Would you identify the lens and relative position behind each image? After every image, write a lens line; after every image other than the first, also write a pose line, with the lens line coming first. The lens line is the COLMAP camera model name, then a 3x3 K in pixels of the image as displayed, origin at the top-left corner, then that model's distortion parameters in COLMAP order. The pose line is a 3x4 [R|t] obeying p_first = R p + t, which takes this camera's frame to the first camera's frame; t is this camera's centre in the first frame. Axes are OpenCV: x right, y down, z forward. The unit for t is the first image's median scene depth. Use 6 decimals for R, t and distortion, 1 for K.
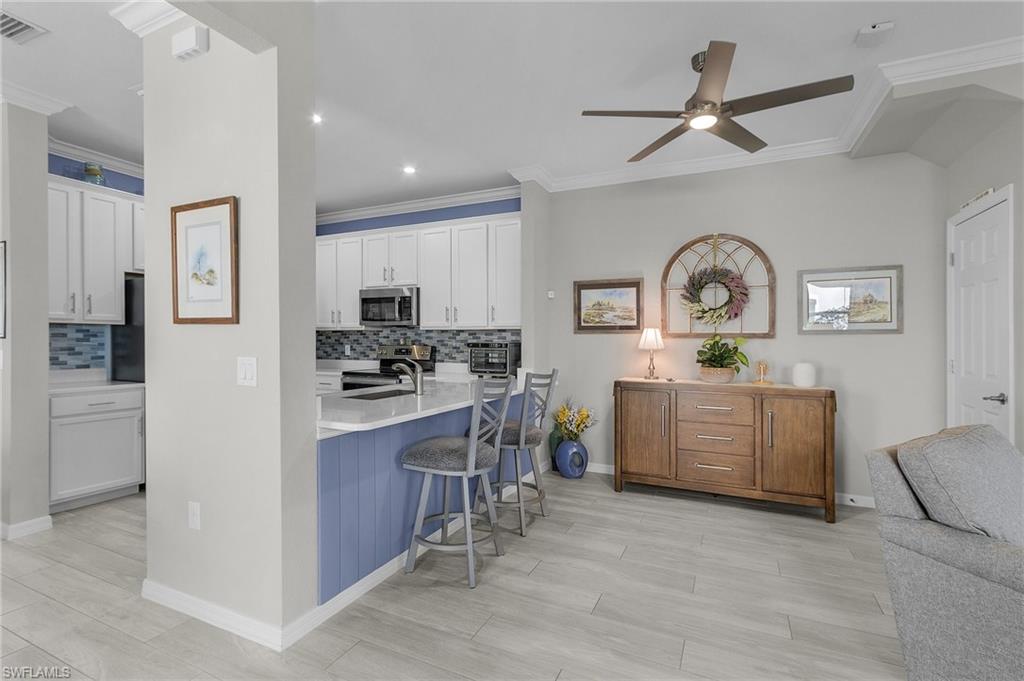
lens RADIAL K [[480.0, 0, 512.0], [0, 480.0, 340.5], [0, 0, 1]] dist [0.000310, -0.000249]
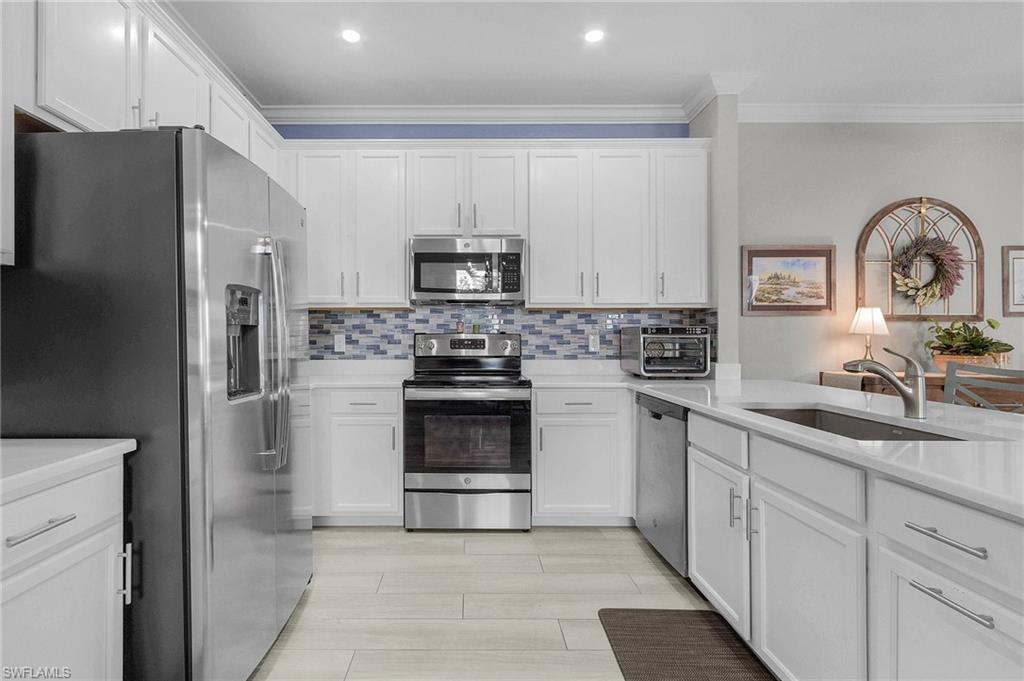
lens RADIAL K [[496.3, 0, 461.4], [0, 496.3, 326.5], [0, 0, 1]] dist [-0.000173, 0.000120]
pose [[0.906327, 0.002890, 0.422568, -0.664657], [0.004728, 0.999845, -0.016978, 0.015261], [-0.422551, 0.017385, 0.906172, 0.549132]]
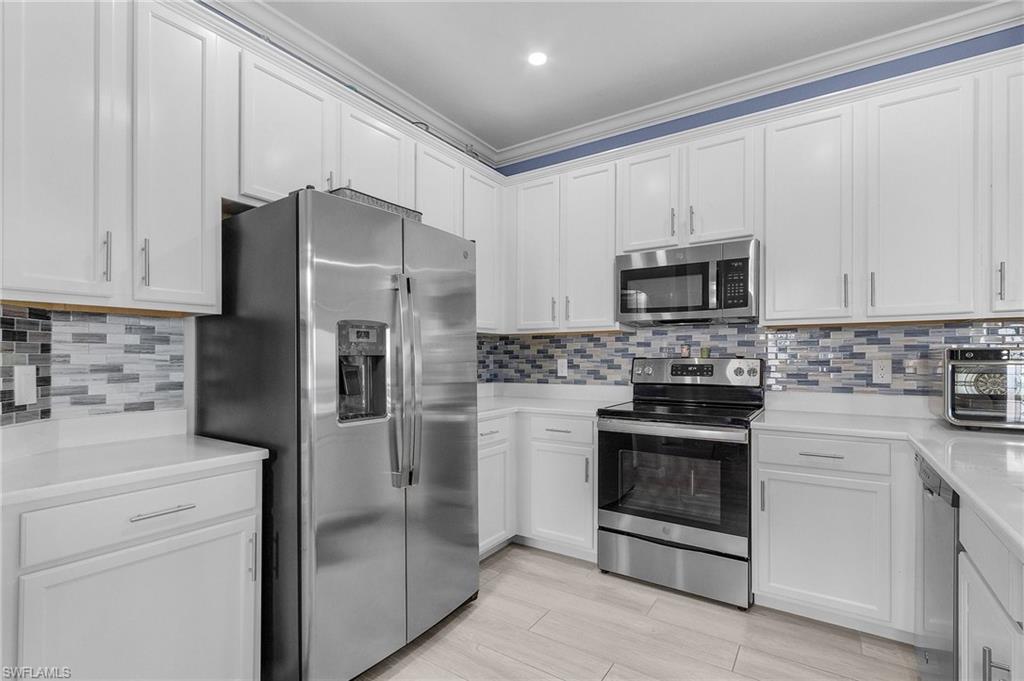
lens RADIAL K [[477.9, 0, 506.6], [0, 477.9, 348.5], [0, 0, 1]] dist [0.000174, 0.000079]
pose [[0.988985, -0.010339, -0.147657, -0.462415], [0.007869, 0.999819, -0.017299, 0.008922], [0.147809, 0.015947, 0.988887, 0.579757]]
